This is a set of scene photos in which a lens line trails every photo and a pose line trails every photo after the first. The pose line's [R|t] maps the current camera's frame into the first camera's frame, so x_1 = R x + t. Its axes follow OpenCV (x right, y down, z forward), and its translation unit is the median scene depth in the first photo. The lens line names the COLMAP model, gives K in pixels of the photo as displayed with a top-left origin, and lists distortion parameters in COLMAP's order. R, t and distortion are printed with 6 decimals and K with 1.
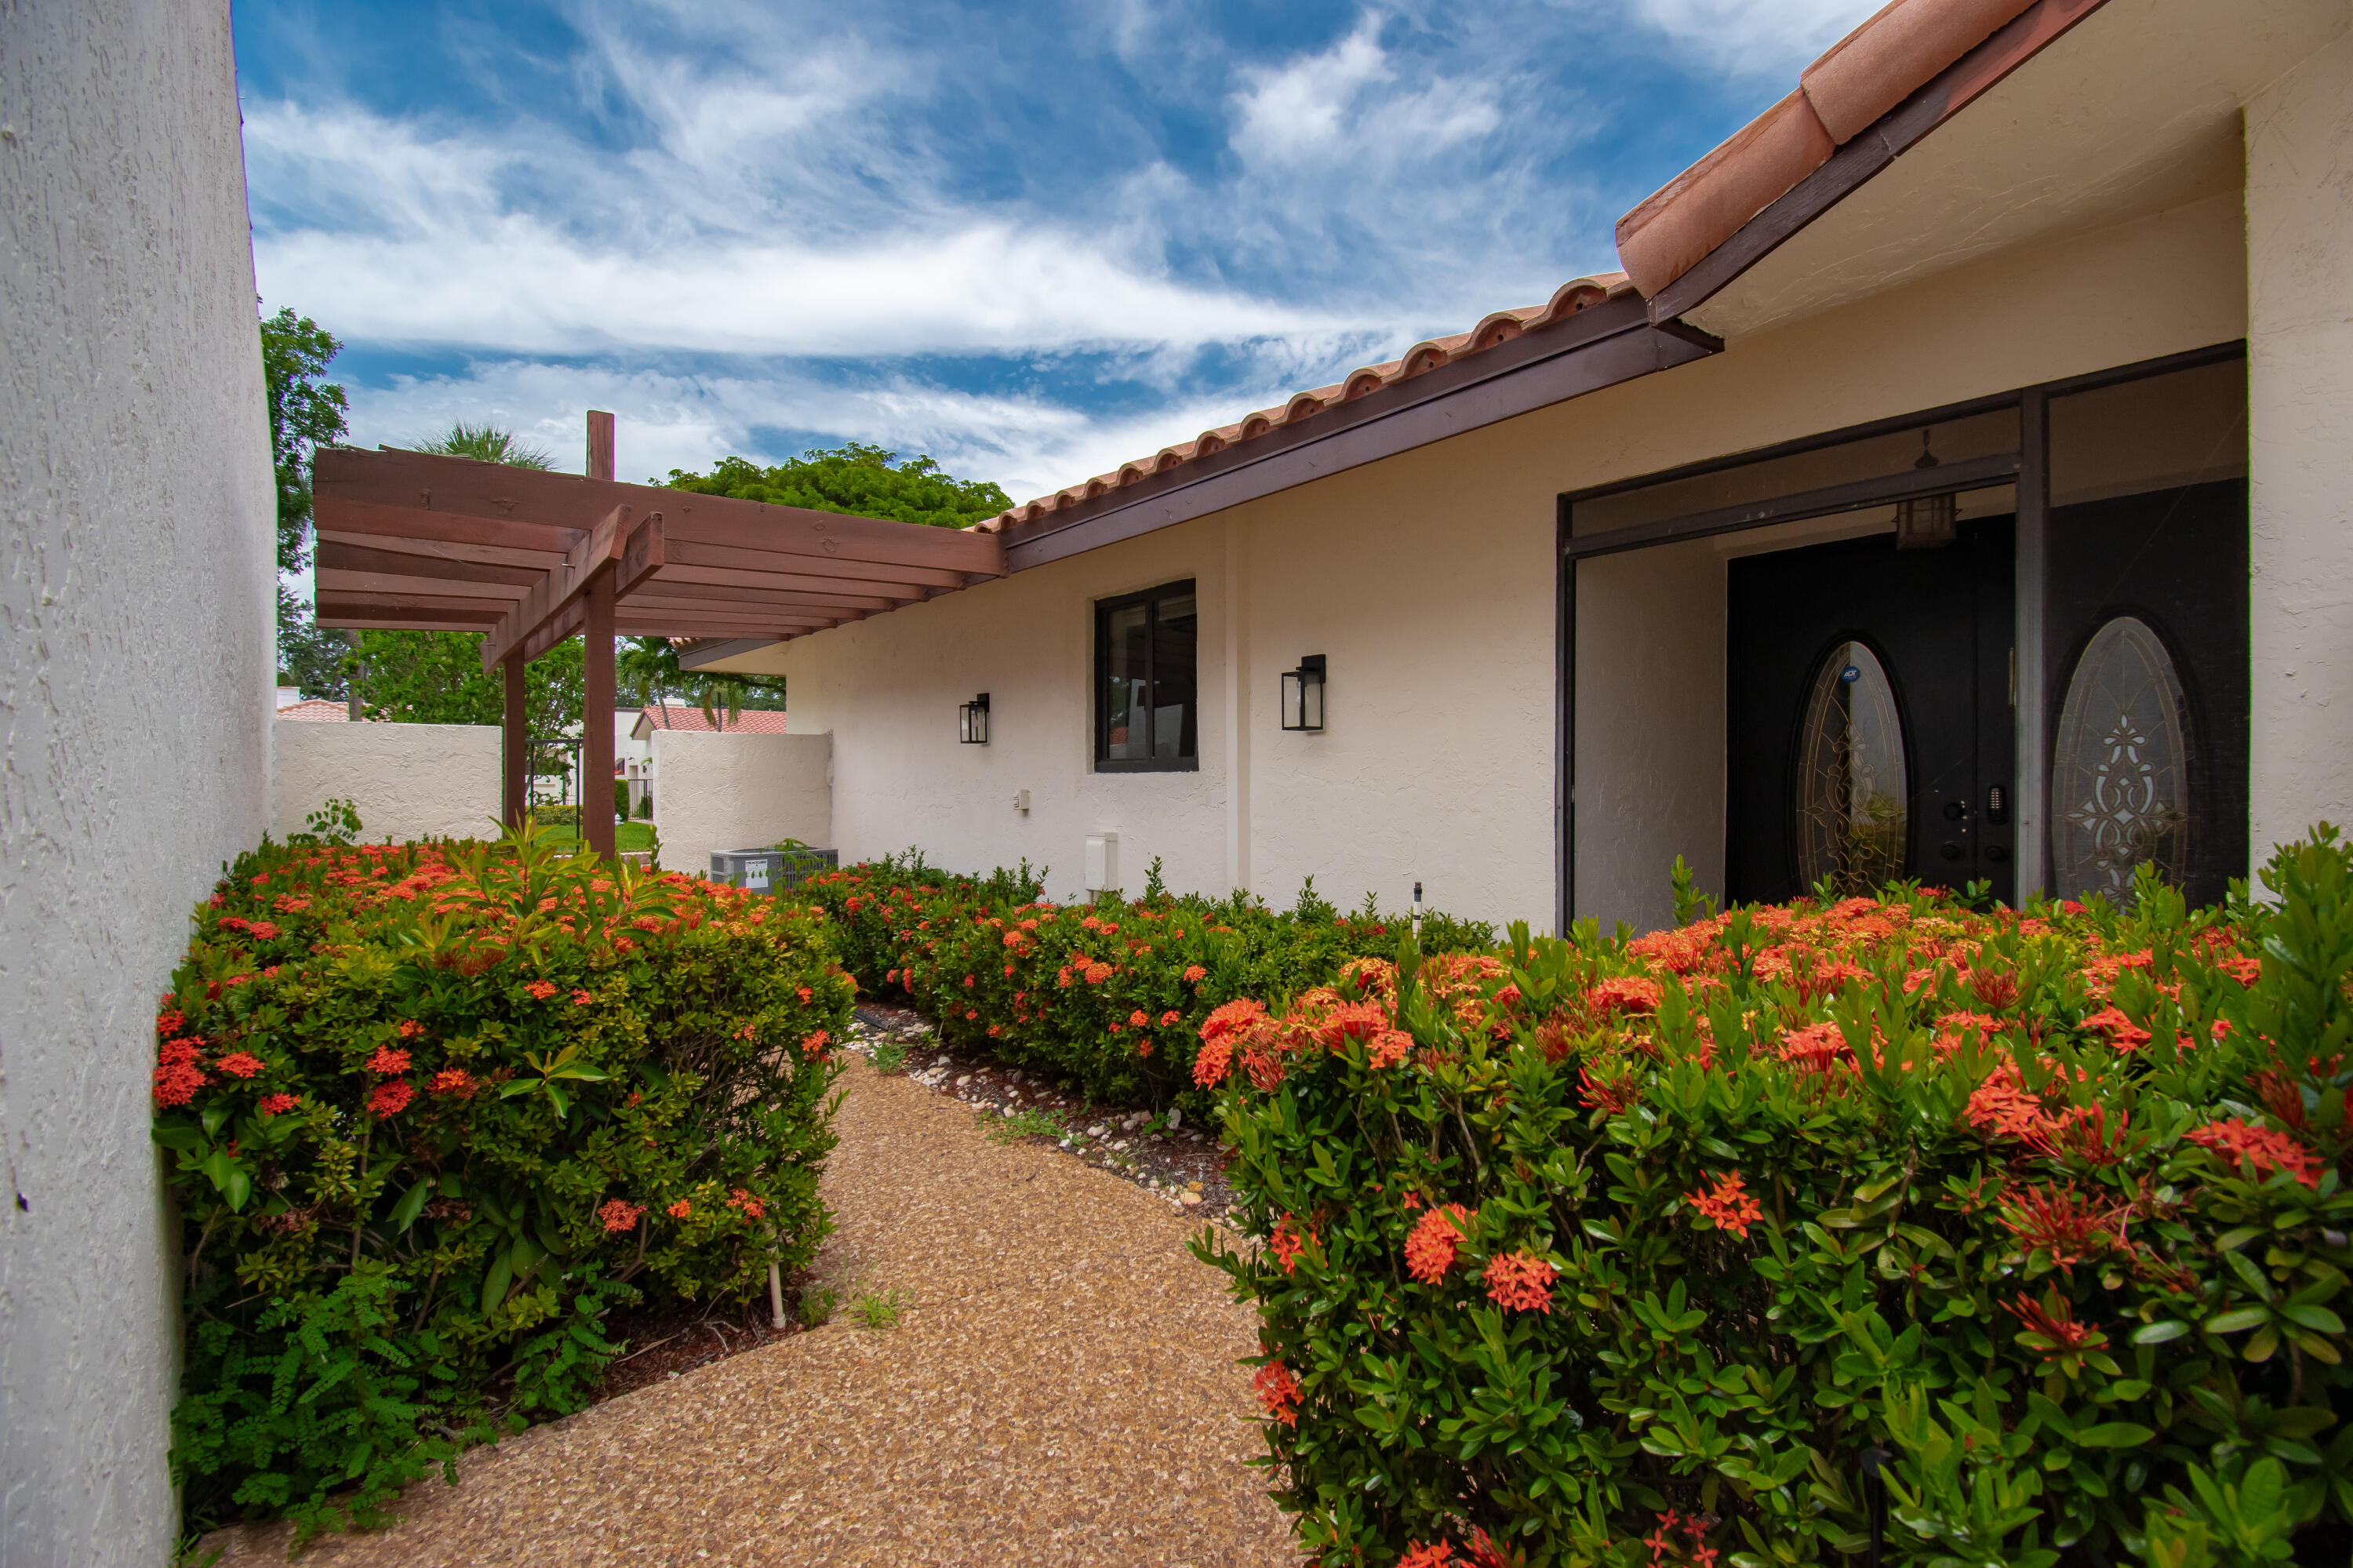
lens RADIAL K [[1039.6, 0, 1176.5], [0, 1039.6, 784.0], [0, 0, 1]] dist [0.000555, -0.016243]
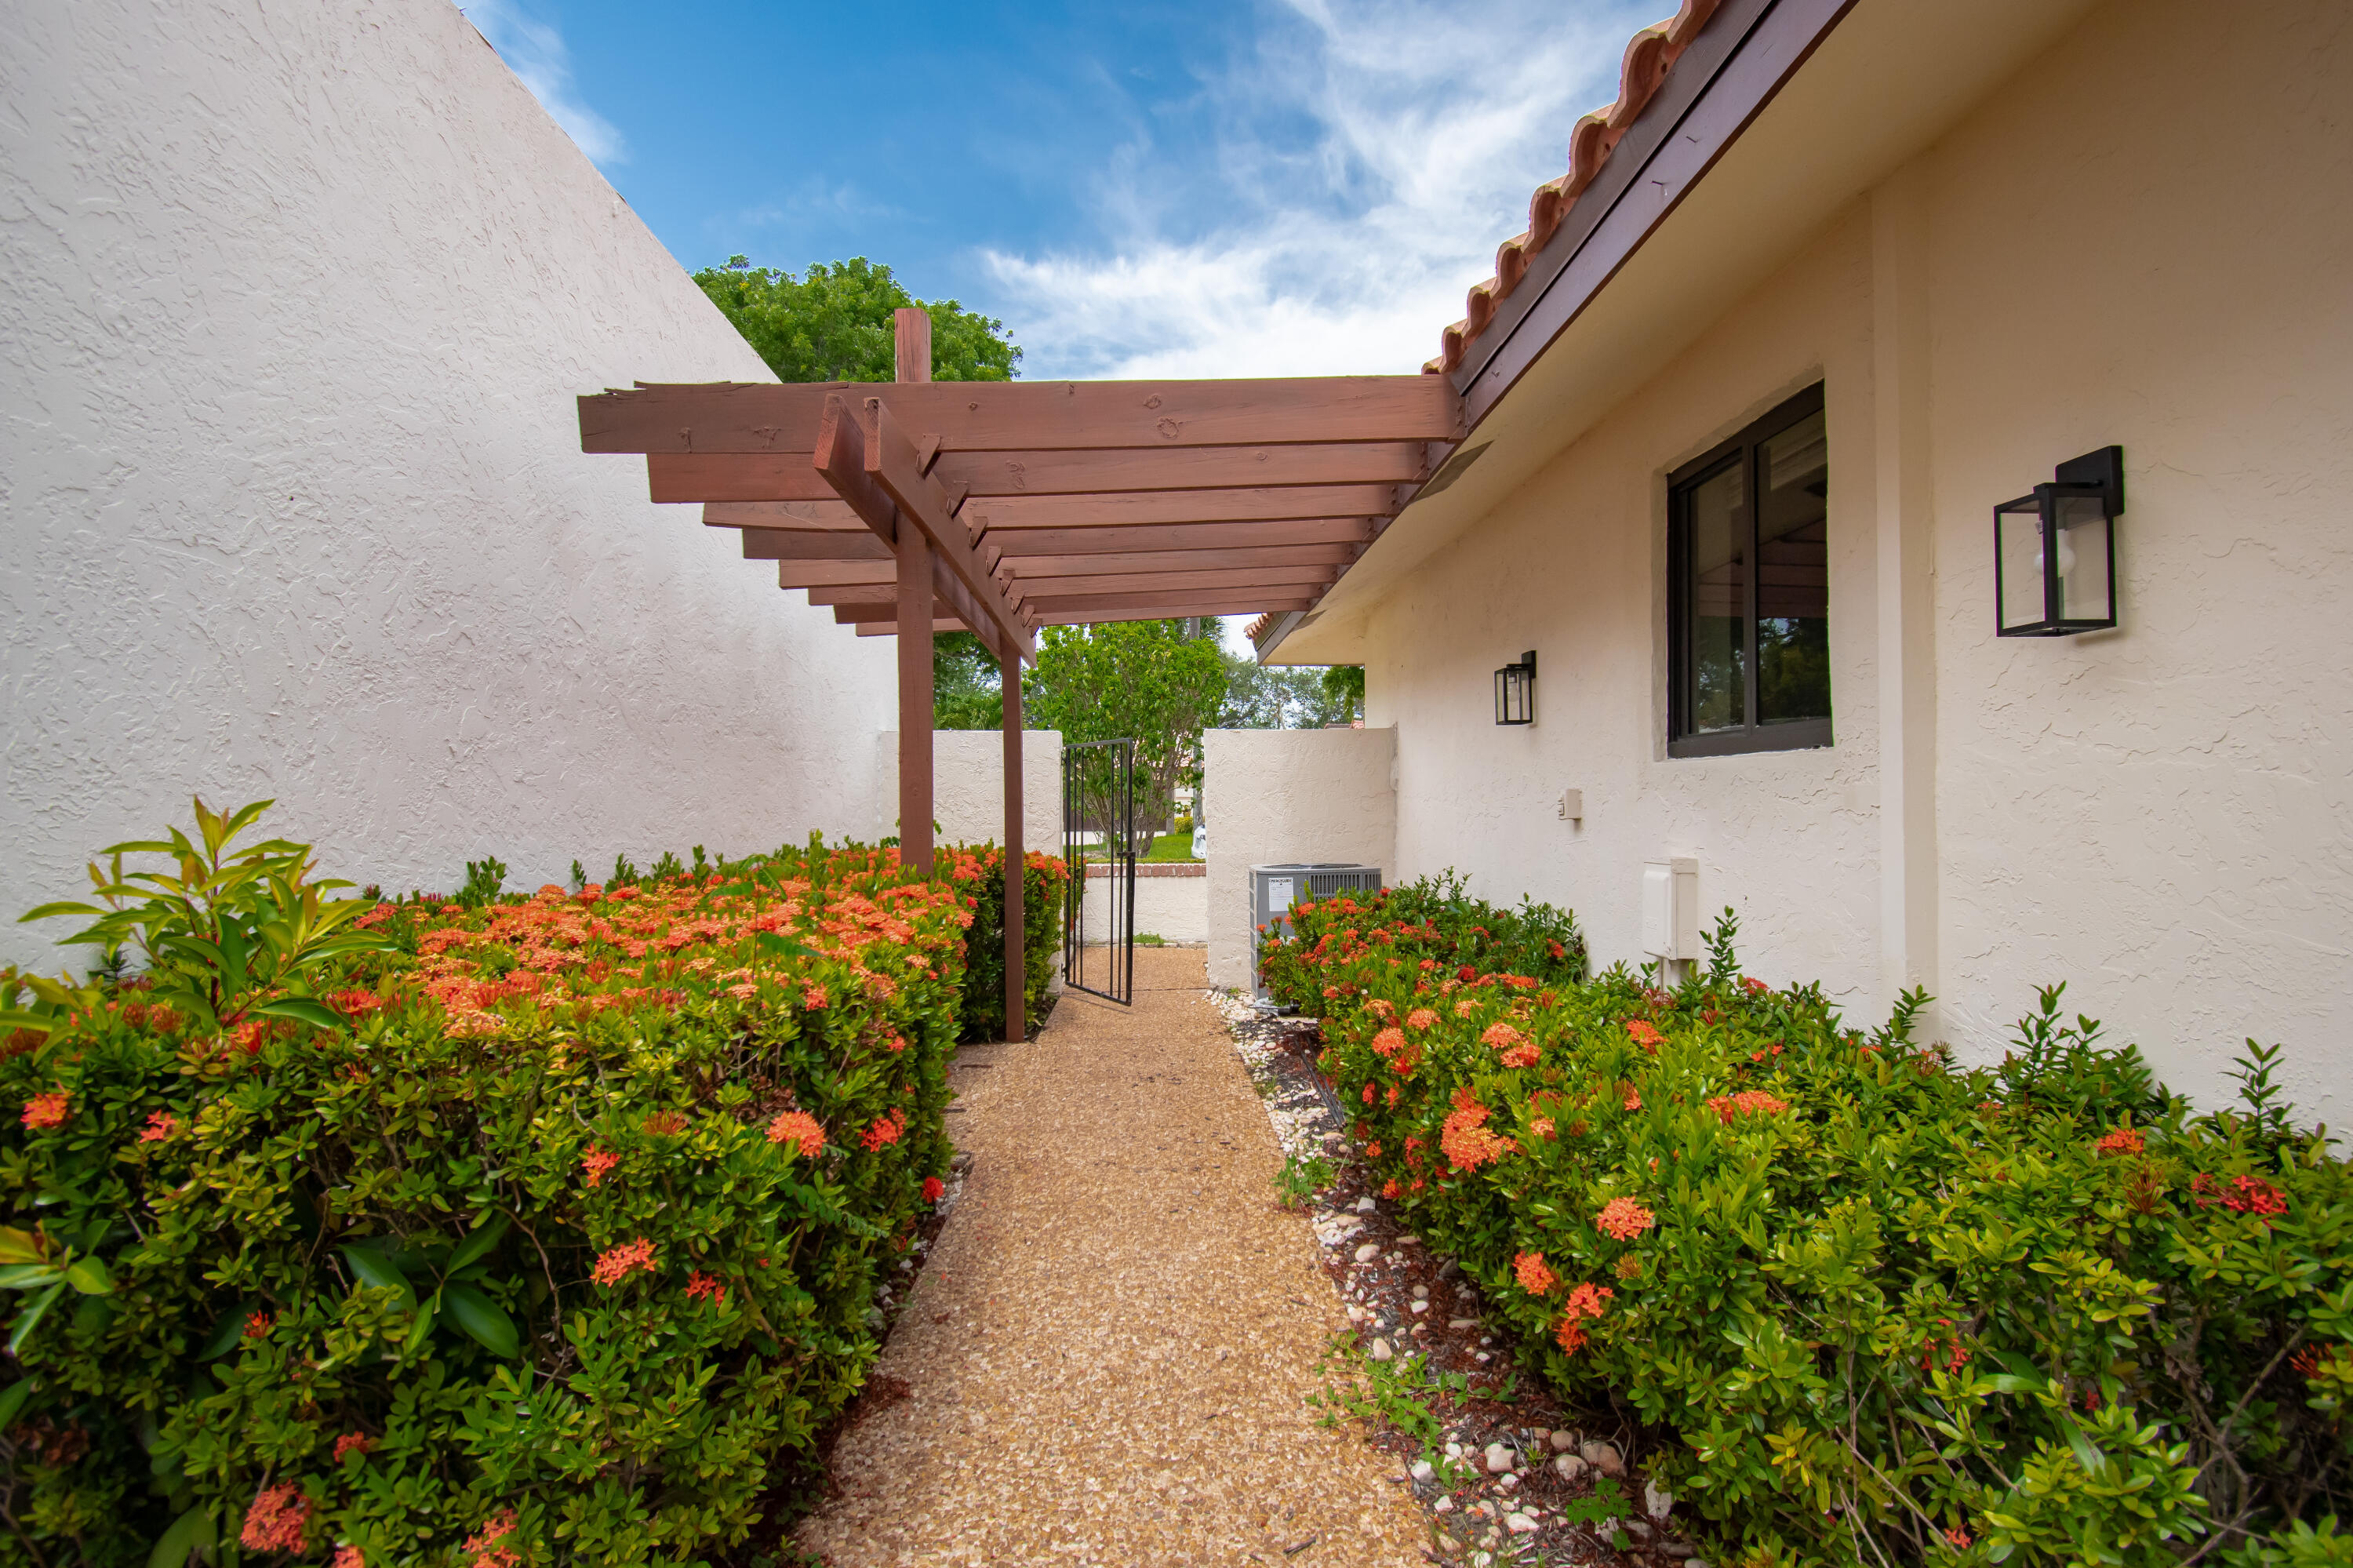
lens RADIAL K [[1088.4, 0, 1176.5], [0, 1088.4, 784.0], [0, 0, 1]] dist [-0.012933, -0.000237]
pose [[0.793174, -0.009583, -0.608919, 0.095681], [0.002045, 0.999912, -0.013073, 0.013966], [0.608991, 0.009124, 0.793125, 0.395389]]
